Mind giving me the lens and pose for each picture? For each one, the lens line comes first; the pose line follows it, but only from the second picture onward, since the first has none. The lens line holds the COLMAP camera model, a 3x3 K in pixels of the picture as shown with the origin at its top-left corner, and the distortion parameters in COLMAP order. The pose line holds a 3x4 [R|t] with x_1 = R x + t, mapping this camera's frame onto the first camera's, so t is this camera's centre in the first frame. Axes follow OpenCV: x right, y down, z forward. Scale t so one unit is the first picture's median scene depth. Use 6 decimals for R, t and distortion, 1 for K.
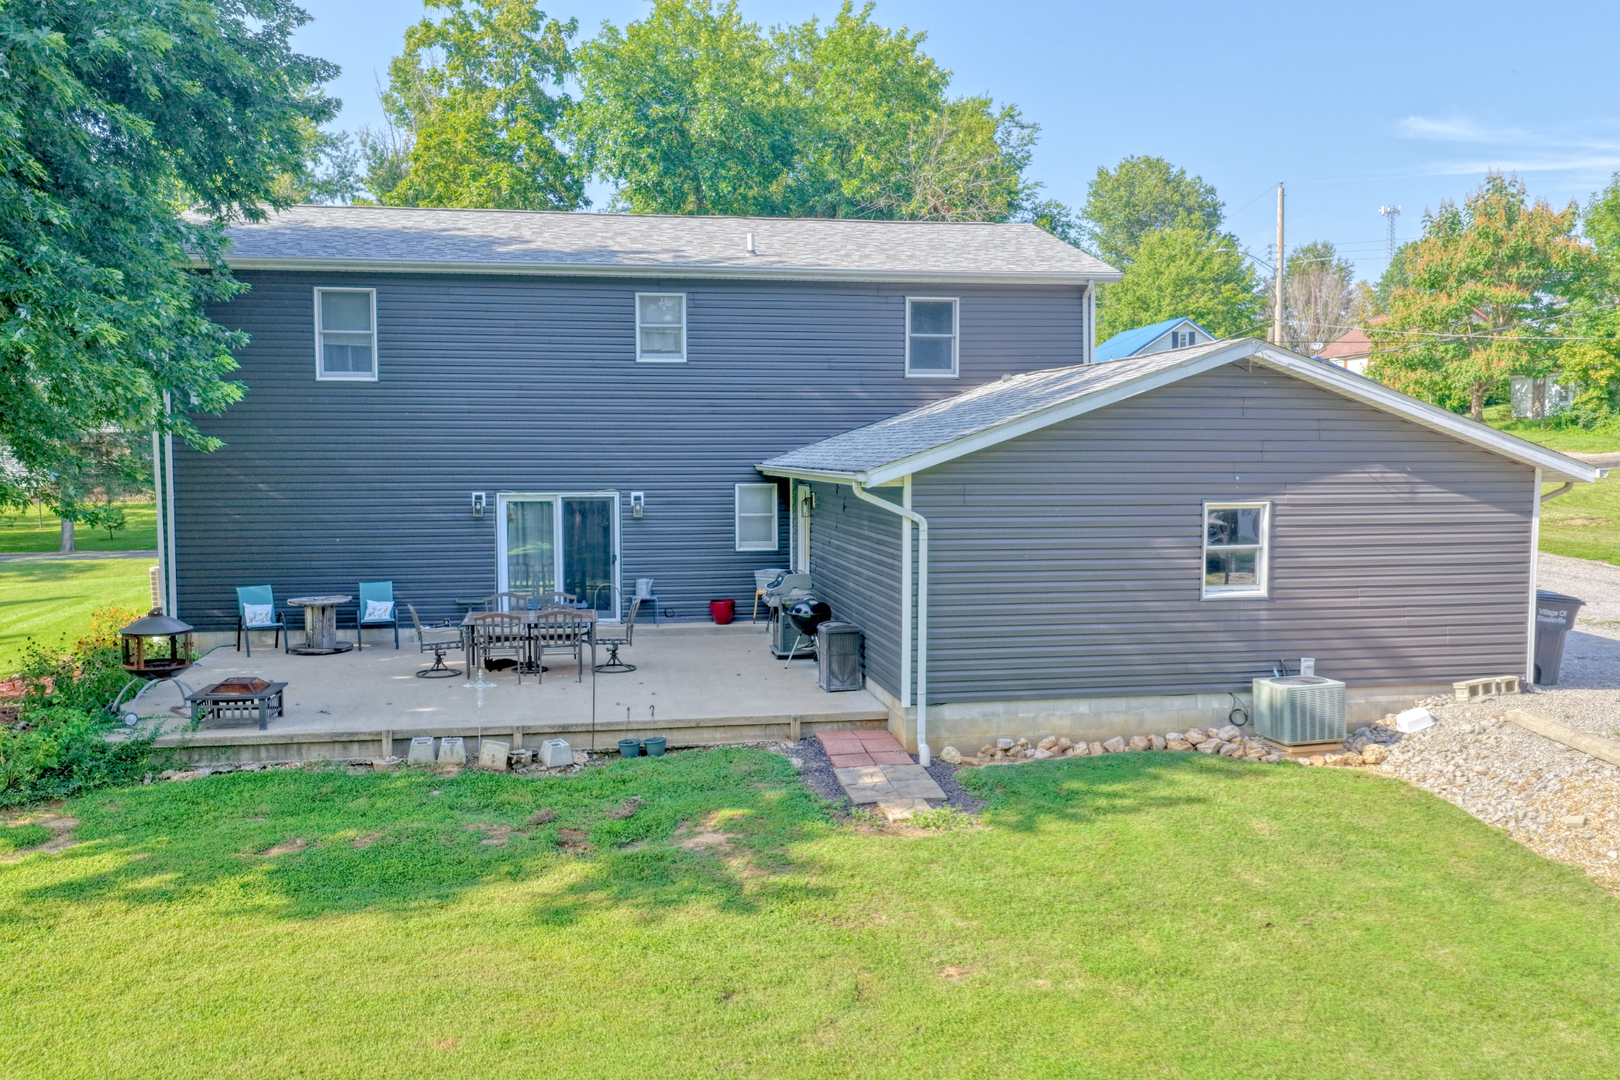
lens RADIAL K [[1354.9, 0, 816.8], [0, 1354.9, 543.3], [0, 0, 1]] dist [0.001974, 0.006130]
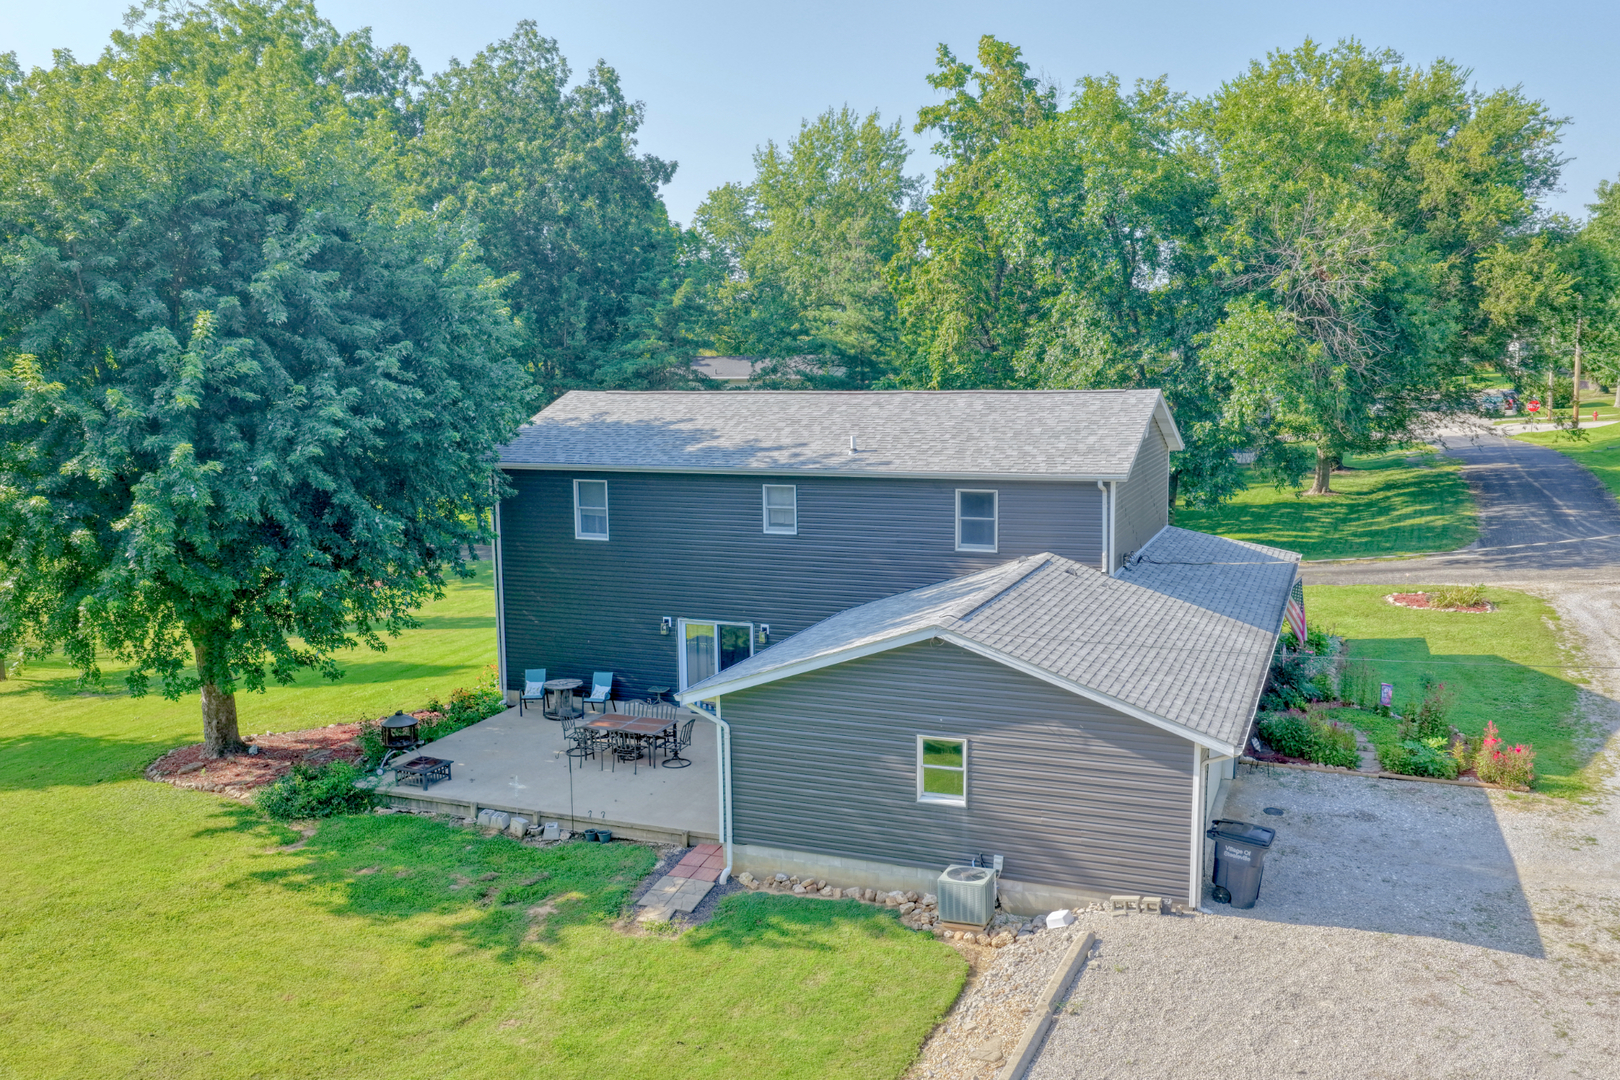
lens RADIAL K [[1354.9, 0, 816.8], [0, 1354.9, 543.3], [0, 0, 1]] dist [0.001974, 0.006130]
pose [[0.846624, 0.066734, -0.527990, 0.942320], [-0.029283, 0.996445, 0.078988, -0.340176], [0.531385, -0.051412, 0.845569, -0.220787]]
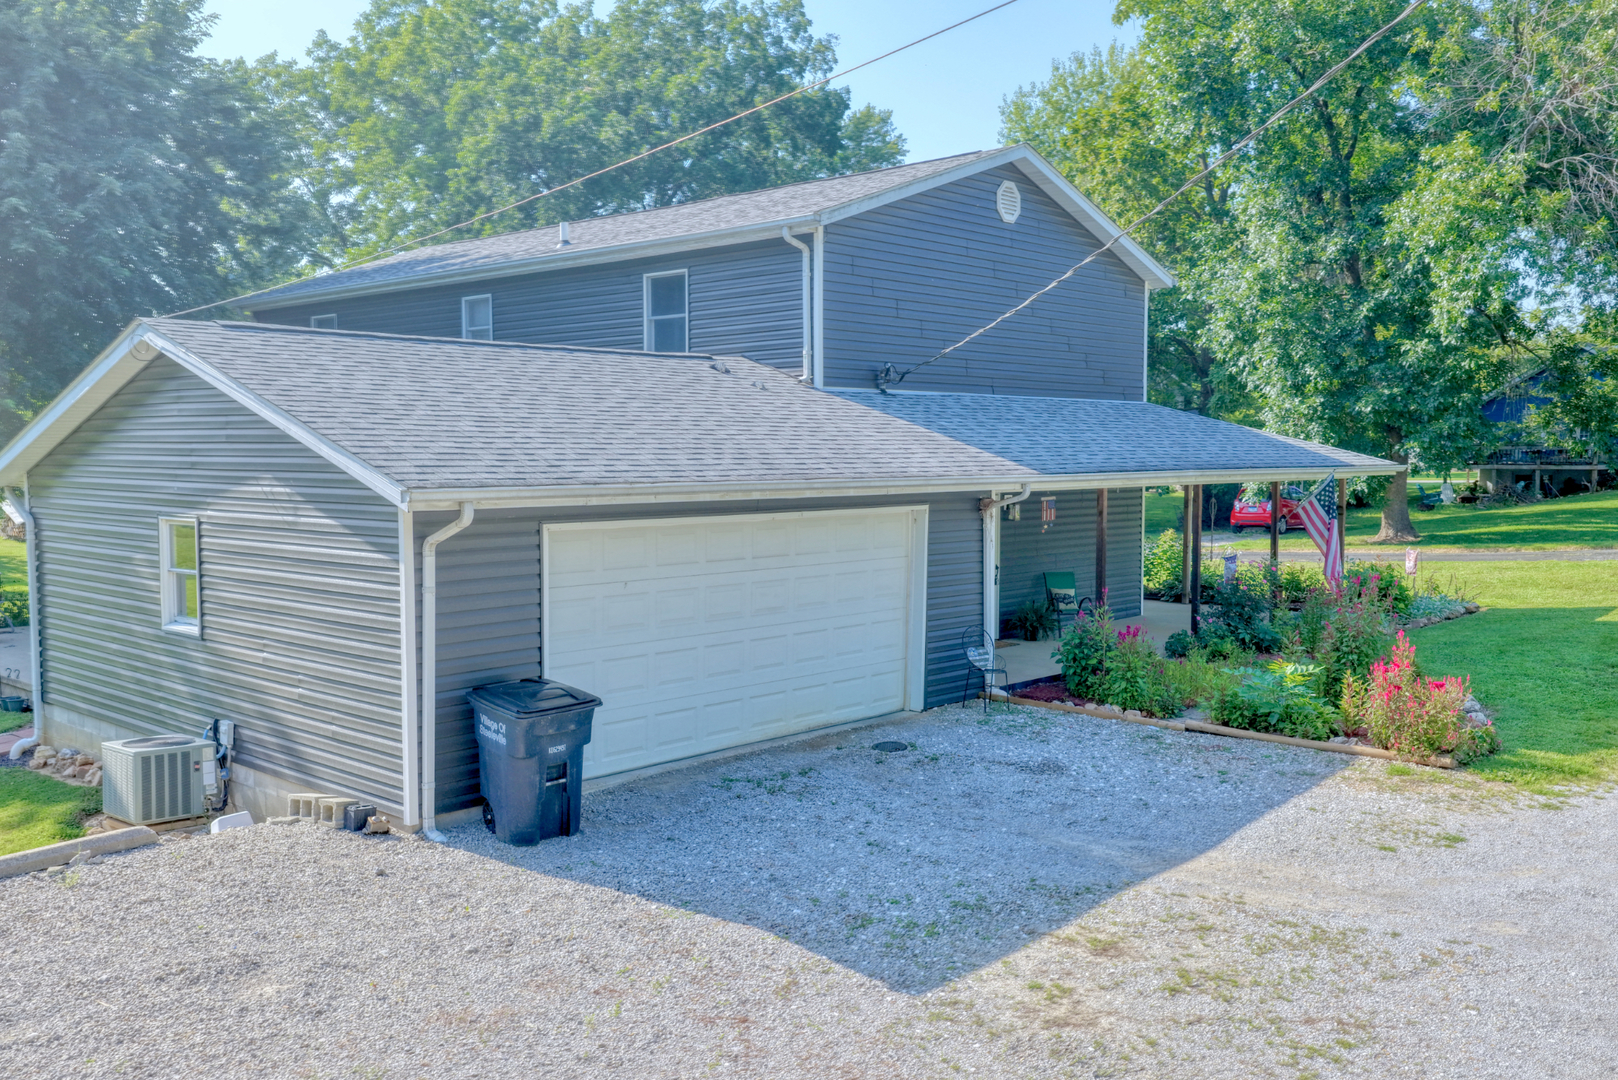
lens RADIAL K [[1406.4, 0, 767.9], [0, 1406.4, 580.1], [0, 0, 1]] dist [-0.009848, 0.005619]
pose [[0.589557, 0.075361, -0.804204, 1.249945], [-0.060547, 0.996960, 0.049038, -0.057835], [0.805455, 0.019781, 0.592327, 0.811512]]
